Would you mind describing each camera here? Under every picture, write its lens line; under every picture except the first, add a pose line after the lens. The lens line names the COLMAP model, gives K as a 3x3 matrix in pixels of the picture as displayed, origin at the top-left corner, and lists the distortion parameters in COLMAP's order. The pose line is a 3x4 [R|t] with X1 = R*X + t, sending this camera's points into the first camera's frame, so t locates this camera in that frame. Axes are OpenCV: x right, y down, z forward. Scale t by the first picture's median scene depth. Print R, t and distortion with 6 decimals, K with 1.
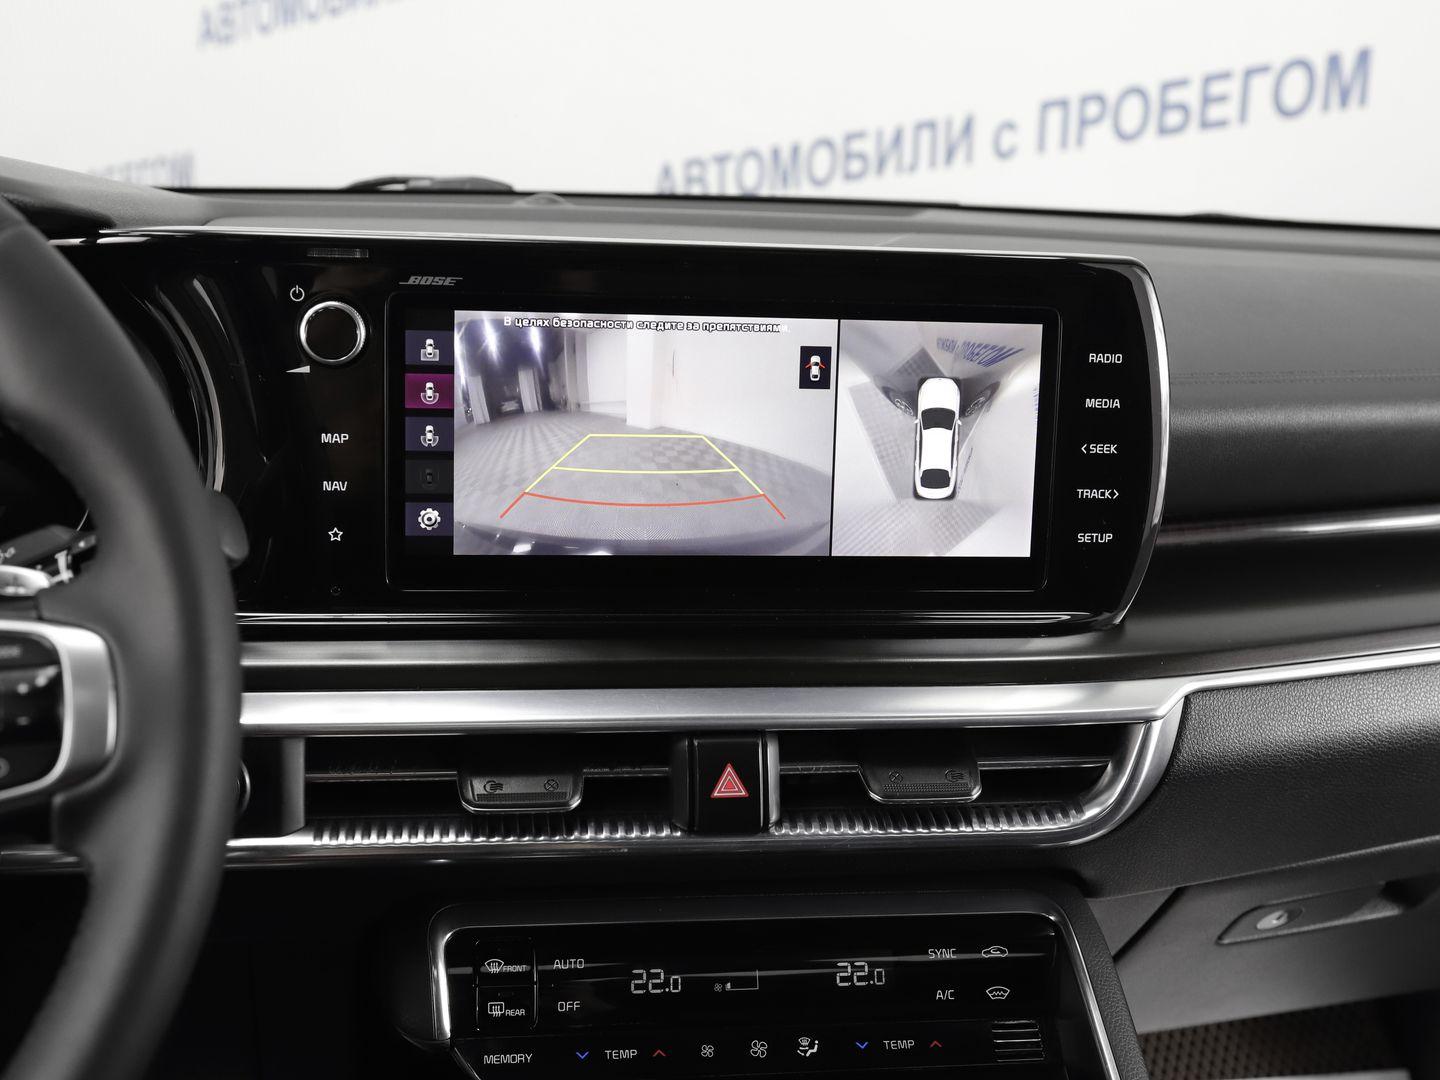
lens RADIAL K [[1745.9, 0, 720.0], [0, 1745.9, 540.0], [0, 0, 1]] dist [0.002578, 0.055843]
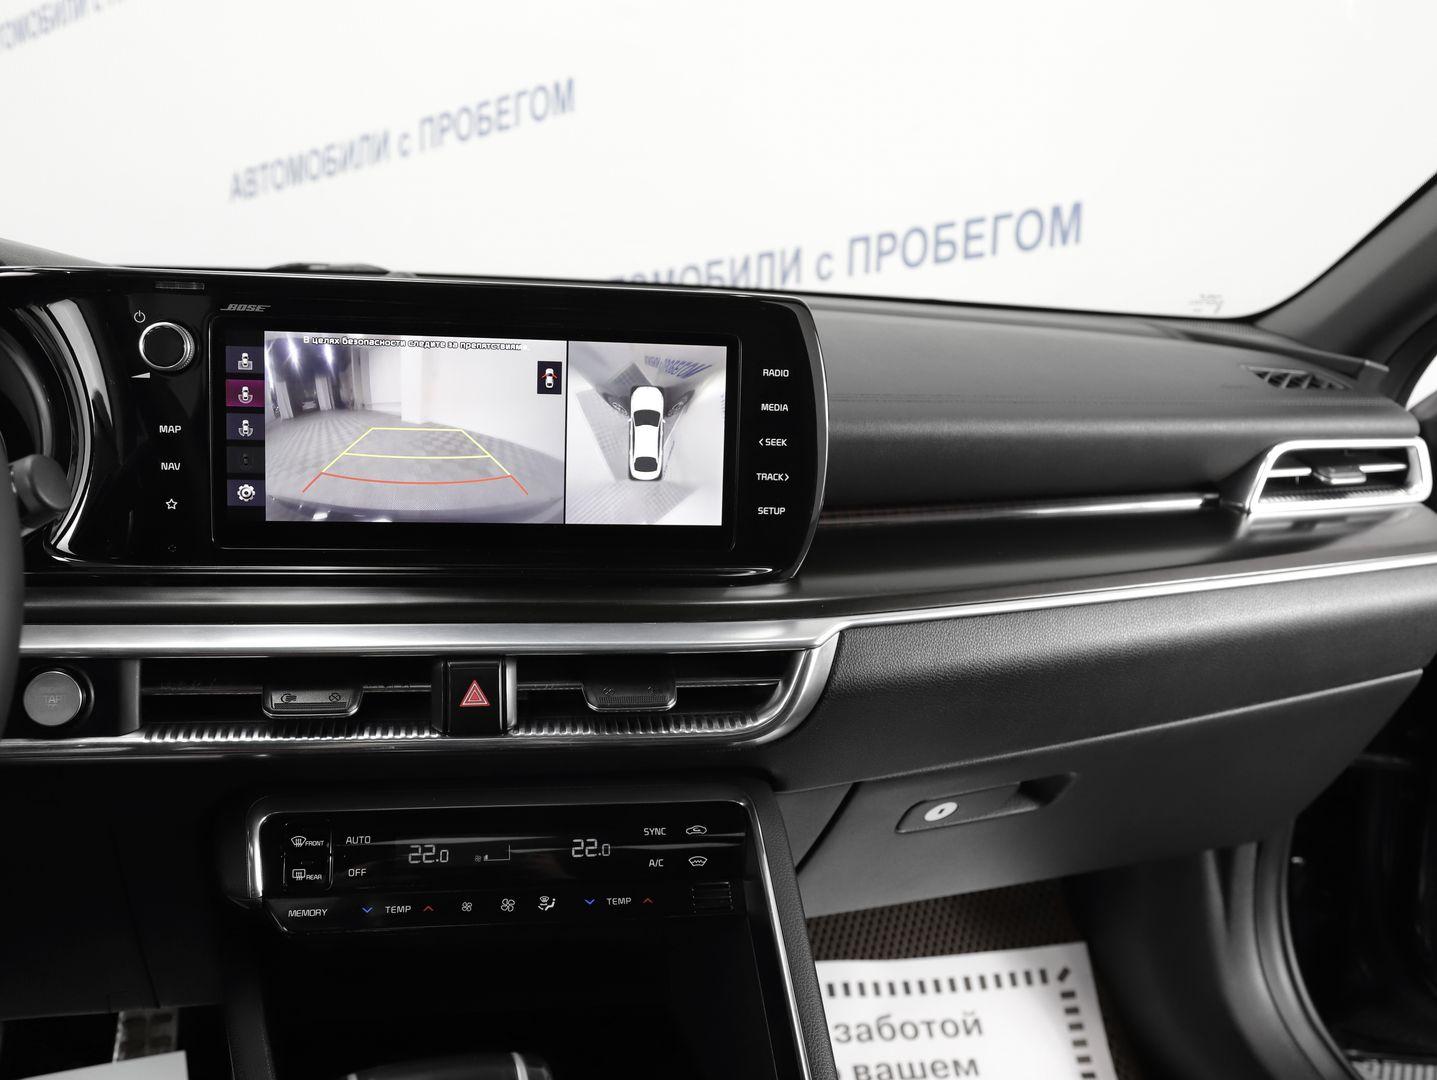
lens RADIAL K [[1322.8, 0, 740.1], [0, 1322.8, 540.4], [0, 0, 1]] dist [-0.094582, 0.098956]
pose [[0.998353, -0.002841, 0.057300, 0.140051], [0.004916, 0.999336, -0.036115, 0.058831], [-0.057160, 0.036337, 0.997704, 0.015891]]
